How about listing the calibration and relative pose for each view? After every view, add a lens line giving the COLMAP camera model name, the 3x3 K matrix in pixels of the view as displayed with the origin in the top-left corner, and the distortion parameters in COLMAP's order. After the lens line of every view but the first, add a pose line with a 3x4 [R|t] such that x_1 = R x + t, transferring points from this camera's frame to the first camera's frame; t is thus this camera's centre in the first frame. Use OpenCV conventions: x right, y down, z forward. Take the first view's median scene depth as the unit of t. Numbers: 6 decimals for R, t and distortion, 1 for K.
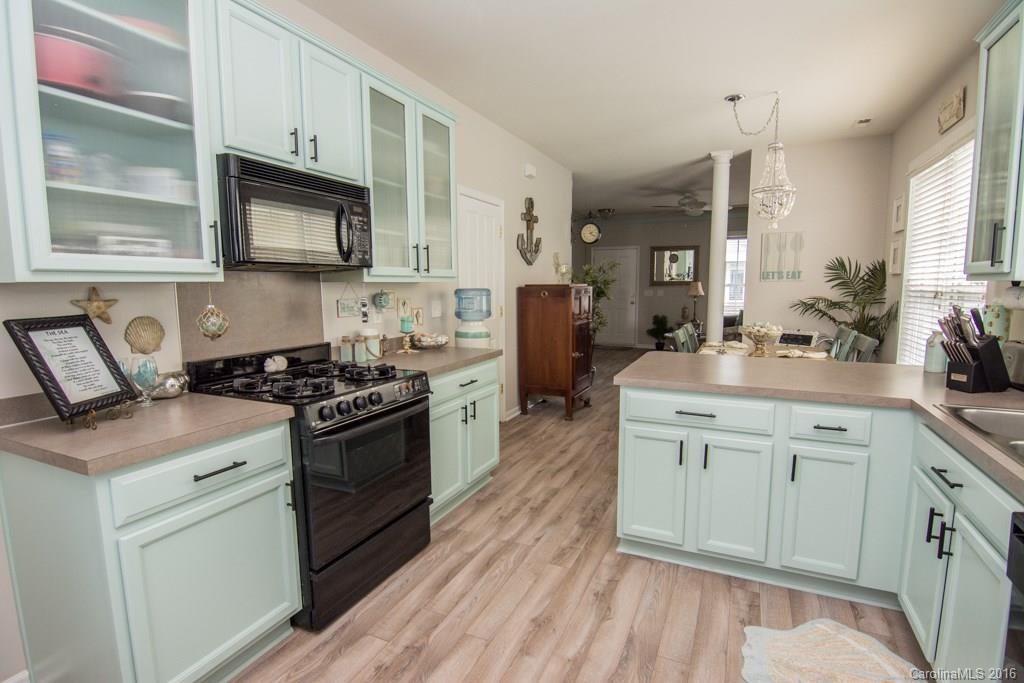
lens RADIAL K [[496.5, 0, 515.6], [0, 496.5, 343.7], [0, 0, 1]] dist [-0.007876, -0.010217]
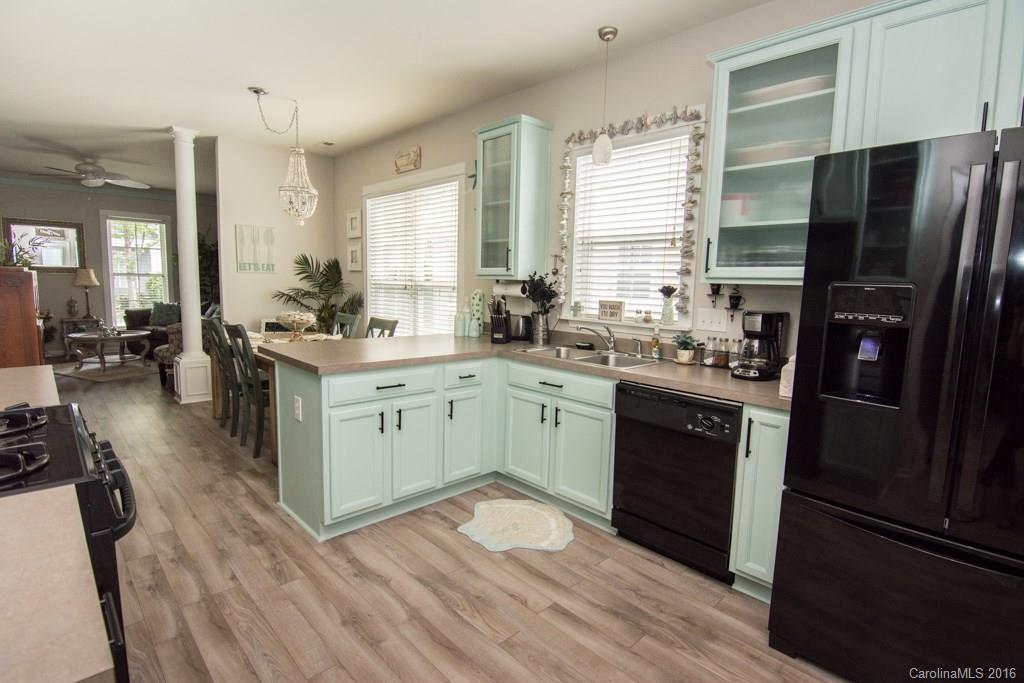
lens RADIAL K [[496.5, 0, 515.6], [0, 496.5, 343.7], [0, 0, 1]] dist [-0.007876, -0.010217]
pose [[0.356296, -0.096434, 0.929383, -0.403139], [0.080115, 0.994150, 0.072440, -0.014324], [-0.930932, 0.048647, 0.361938, 0.186915]]
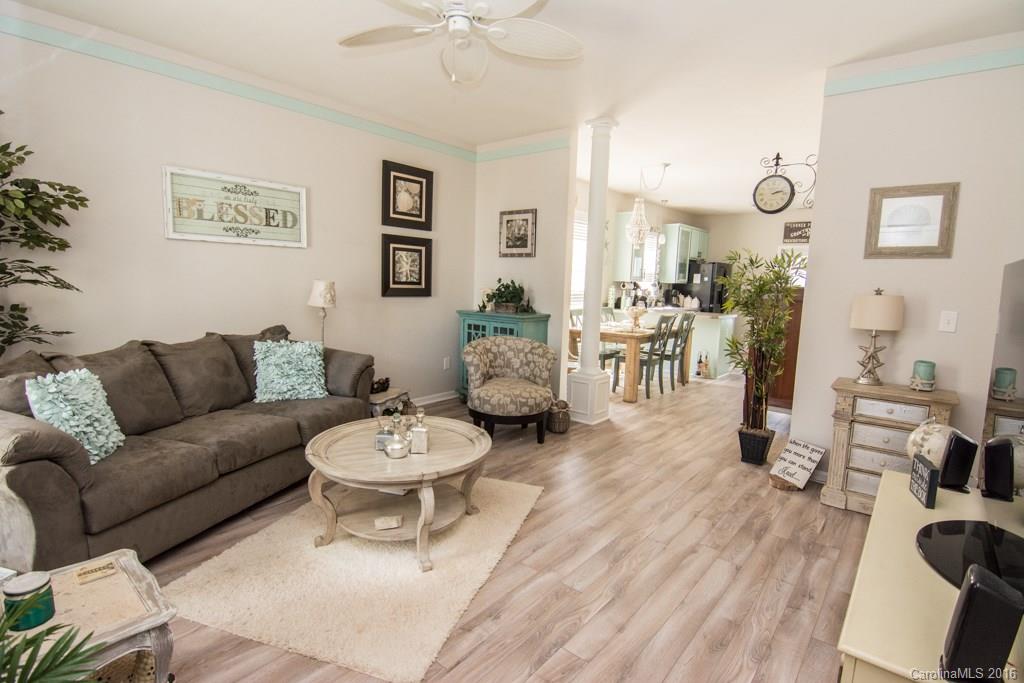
lens RADIAL K [[496.5, 0, 515.6], [0, 496.5, 343.7], [0, 0, 1]] dist [-0.007876, -0.010217]
pose [[-0.965240, -0.057886, 0.254876, 0.522300], [0.005020, 0.970881, 0.239511, -0.363835], [-0.261318, 0.232465, -0.936842, 3.064186]]
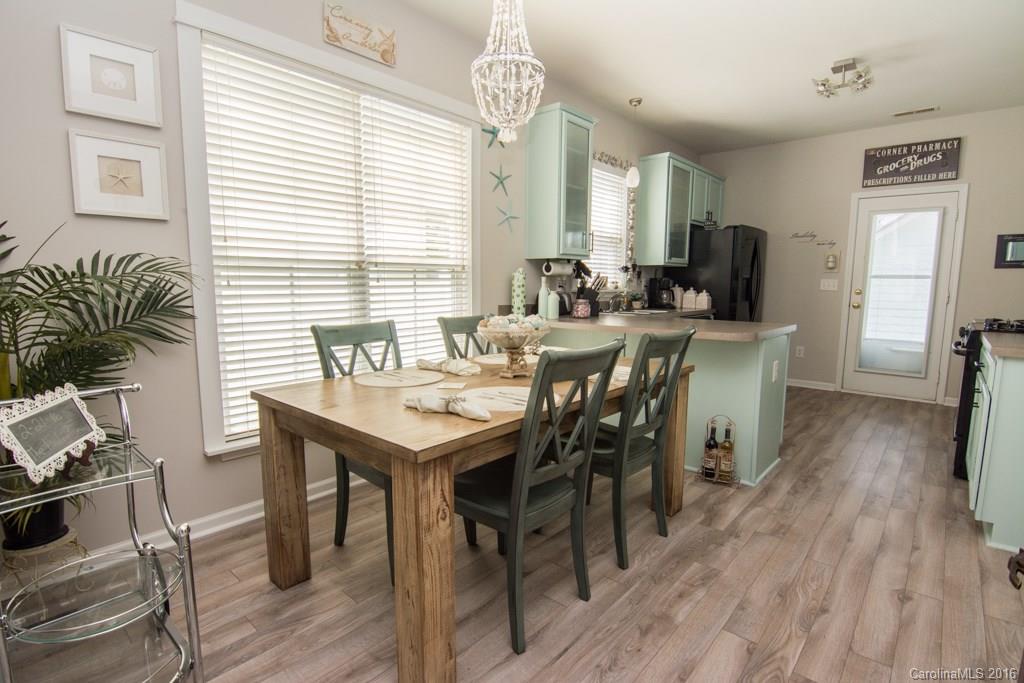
lens RADIAL K [[496.5, 0, 515.6], [0, 496.5, 343.7], [0, 0, 1]] dist [-0.007876, -0.010217]
pose [[-0.958315, -0.037250, 0.283277, 0.386367], [0.031242, 0.971858, 0.233486, -0.159493], [-0.284002, 0.232603, -0.930182, 1.752647]]
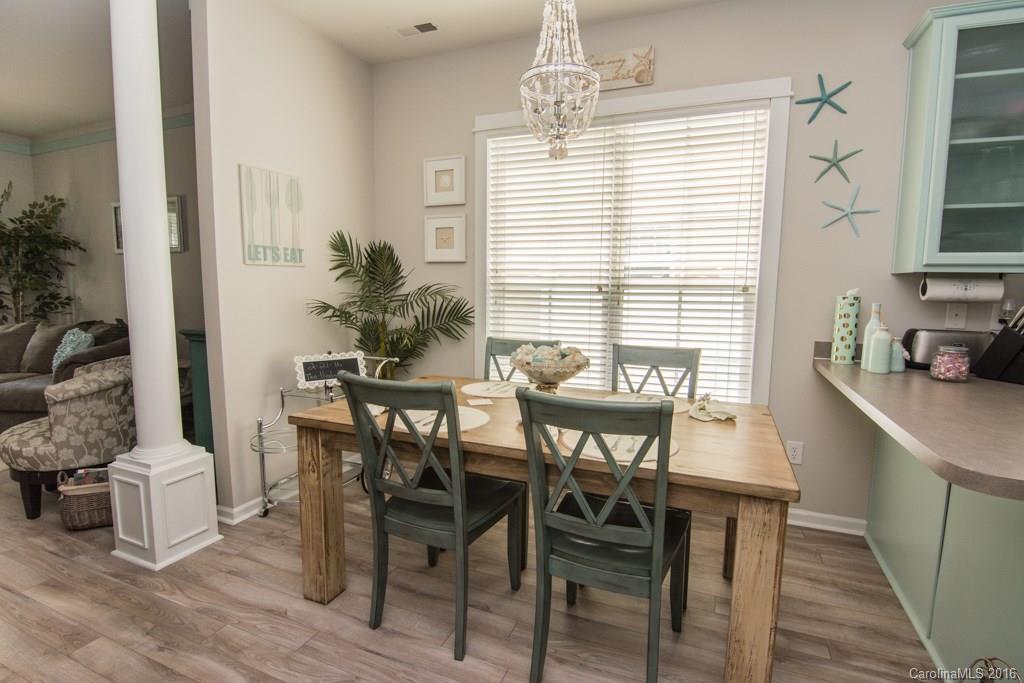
lens RADIAL K [[496.5, 0, 515.6], [0, 496.5, 343.7], [0, 0, 1]] dist [-0.007876, -0.010217]
pose [[-0.037316, -0.111797, 0.993030, -0.008158], [0.106480, 0.987620, 0.115189, -0.121881], [-0.993614, 0.110037, -0.024950, 1.207190]]
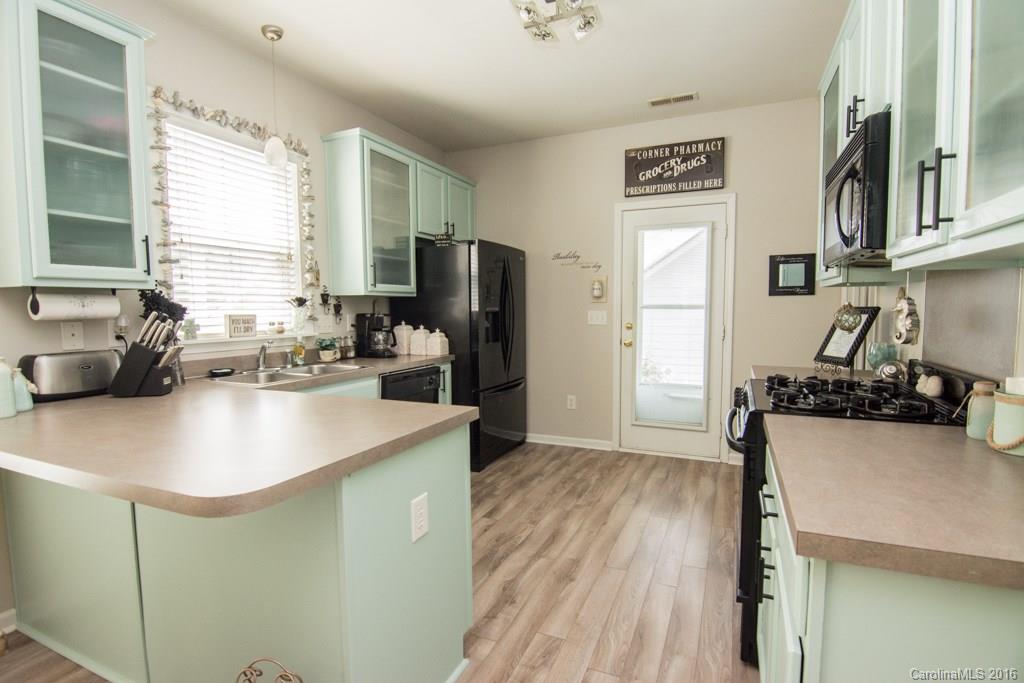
lens RADIAL K [[496.5, 0, 515.6], [0, 496.5, 343.7], [0, 0, 1]] dist [-0.007876, -0.010217]
pose [[-0.999753, 0.012773, -0.018215, 0.107719], [0.009093, 0.981851, 0.189437, -0.117859], [0.020304, 0.189224, -0.981724, 1.193531]]
